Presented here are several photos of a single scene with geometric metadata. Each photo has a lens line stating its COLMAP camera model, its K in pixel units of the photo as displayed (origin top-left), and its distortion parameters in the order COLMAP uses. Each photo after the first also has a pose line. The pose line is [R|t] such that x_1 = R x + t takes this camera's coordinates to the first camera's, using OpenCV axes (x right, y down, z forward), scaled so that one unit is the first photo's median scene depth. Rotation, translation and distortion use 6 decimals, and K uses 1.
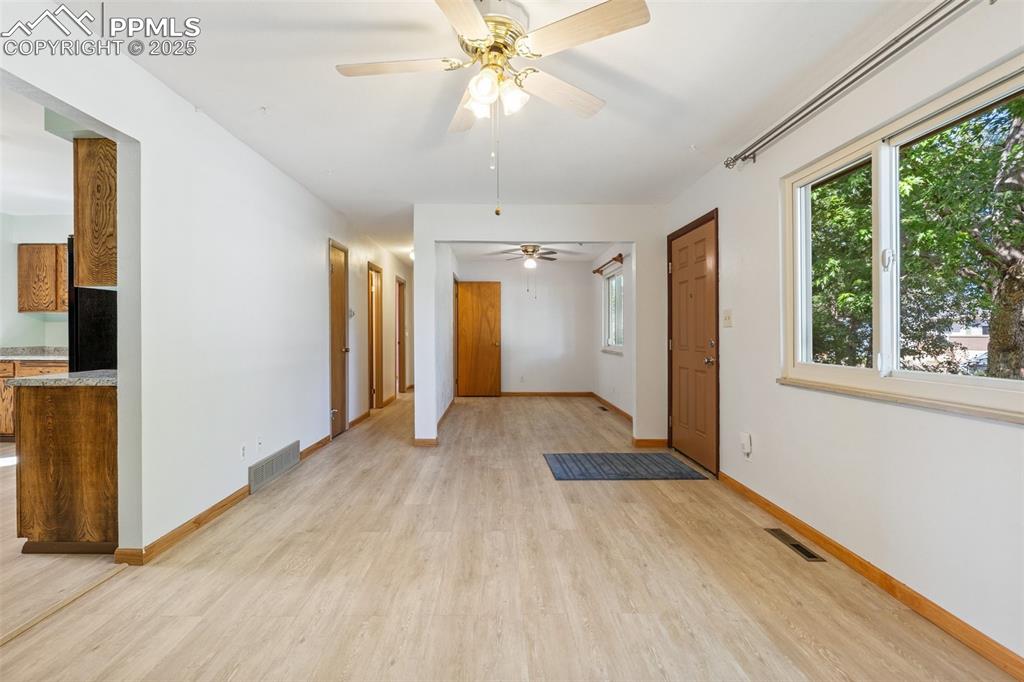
lens RADIAL K [[463.5, 0, 487.7], [0, 463.5, 332.3], [0, 0, 1]] dist [-0.001373, -0.000250]
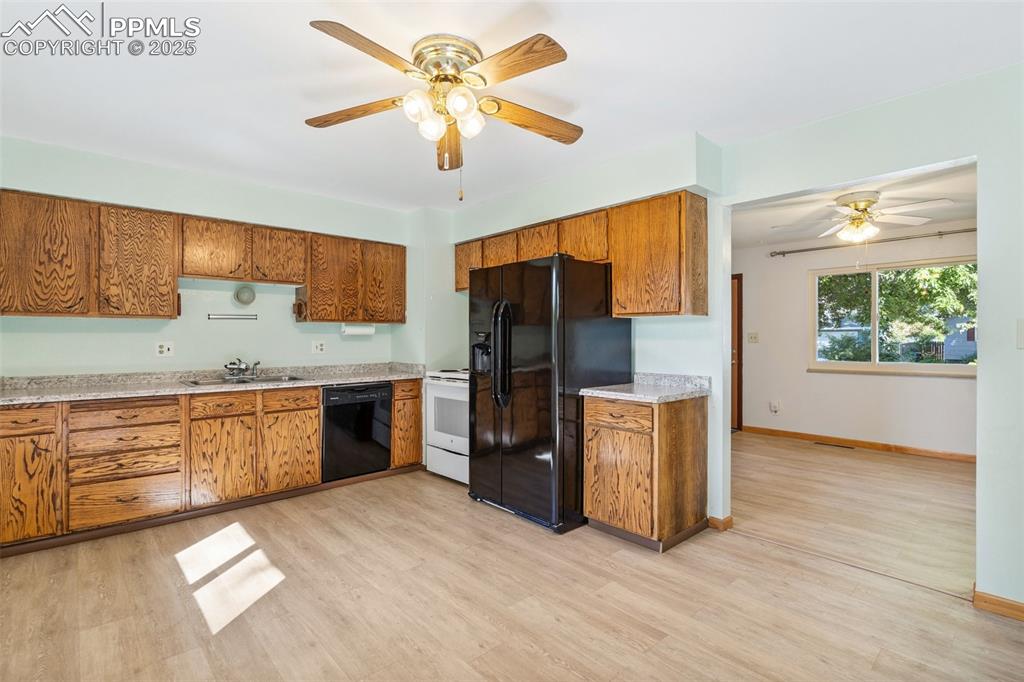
lens RADIAL K [[487.0, 0, 512.0], [0, 487.0, 341.0], [0, 0, 1]] dist [-0.002841, -0.000288]
pose [[0.732518, -0.002426, 0.680743, -1.616774], [-0.002560, 0.999977, 0.006319, -0.030567], [-0.680742, -0.006372, 0.732495, 0.304296]]
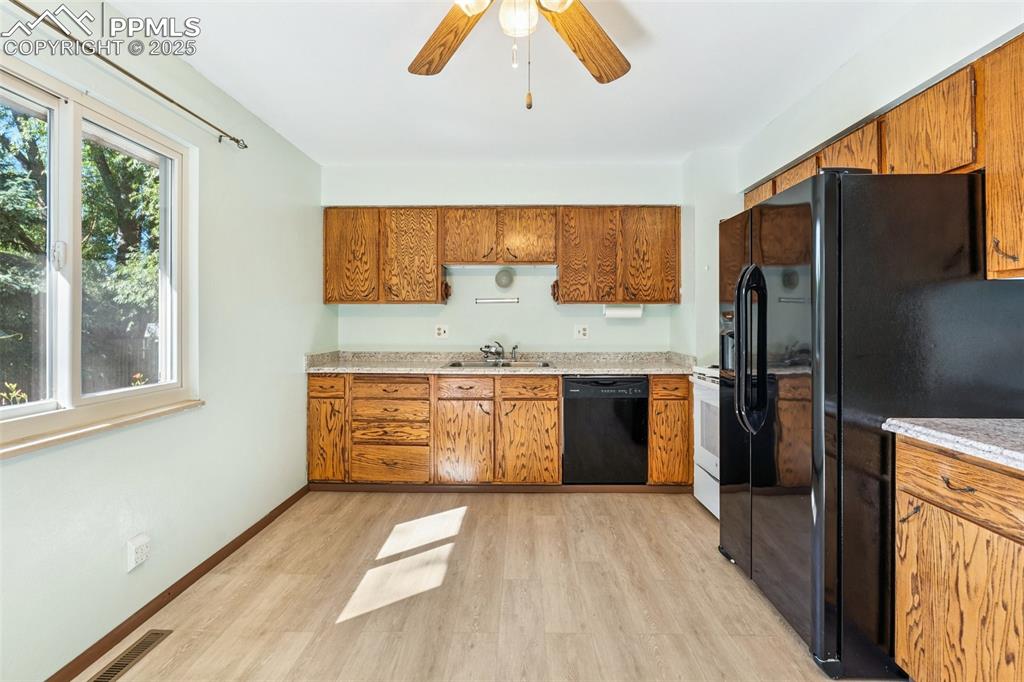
lens RADIAL K [[506.6, 0, 510.0], [0, 506.6, 321.5], [0, 0, 1]] dist [-0.001250, 0.000456]
pose [[0.999954, 0.003470, -0.008932, -1.222878], [-0.003462, 0.999994, 0.000985, -0.030011], [0.008935, -0.000954, 0.999960, 0.391926]]
